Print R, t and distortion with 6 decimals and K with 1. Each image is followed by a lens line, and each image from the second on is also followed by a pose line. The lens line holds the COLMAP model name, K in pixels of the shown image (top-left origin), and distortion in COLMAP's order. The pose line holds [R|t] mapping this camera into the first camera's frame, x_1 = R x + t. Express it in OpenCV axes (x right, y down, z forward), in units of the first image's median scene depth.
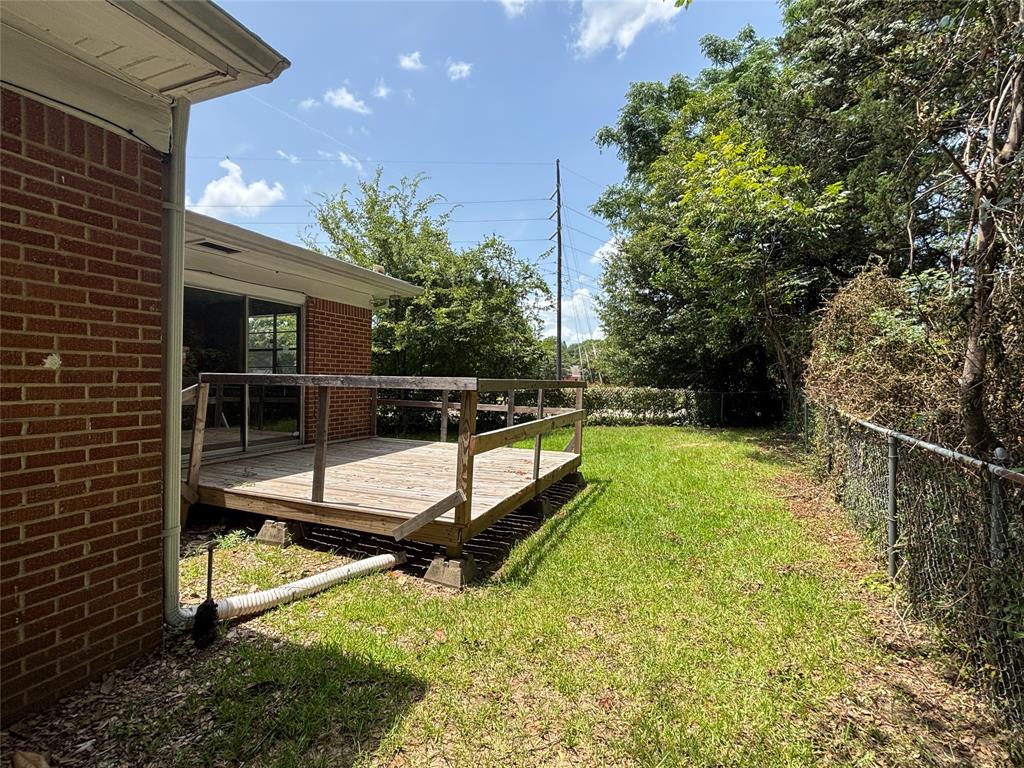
lens RADIAL K [[469.2, 0, 512.1], [0, 469.2, 379.9], [0, 0, 1]] dist [-0.002842, -0.000336]
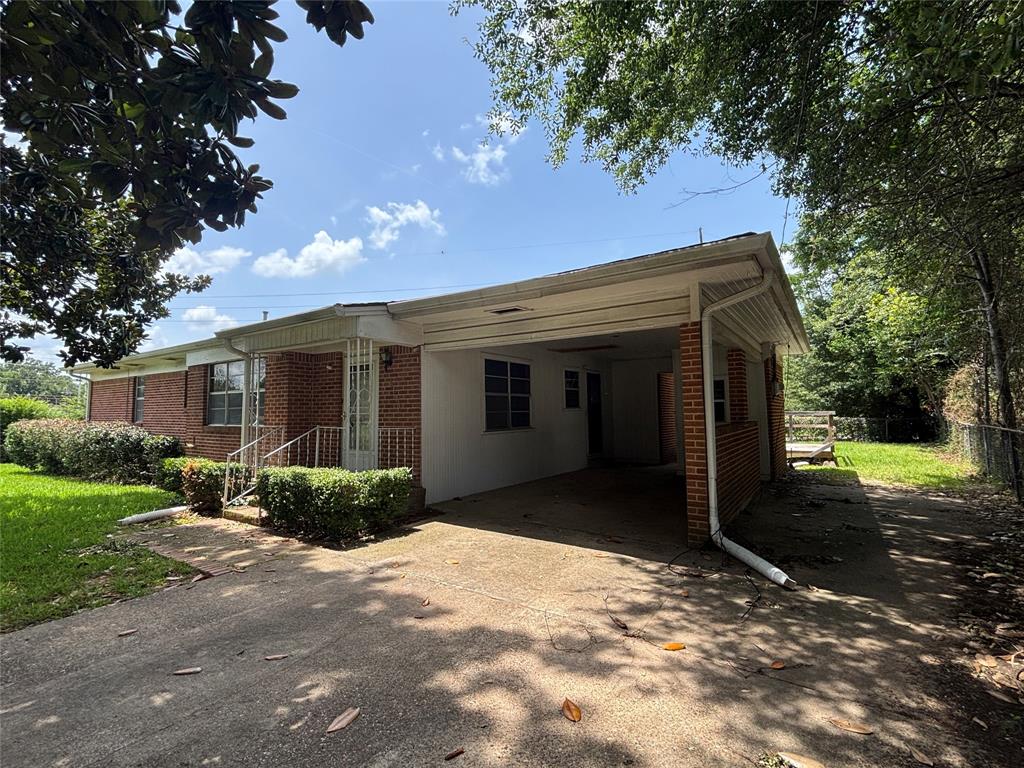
lens RADIAL K [[469.2, 0, 514.7], [0, 469.2, 382.4], [0, 0, 1]] dist [-0.002842, -0.000336]
pose [[0.978507, -0.031281, -0.203827, -0.418735], [0.017136, 0.997344, -0.070795, -0.004071], [0.205500, 0.065781, 0.976444, -0.732840]]
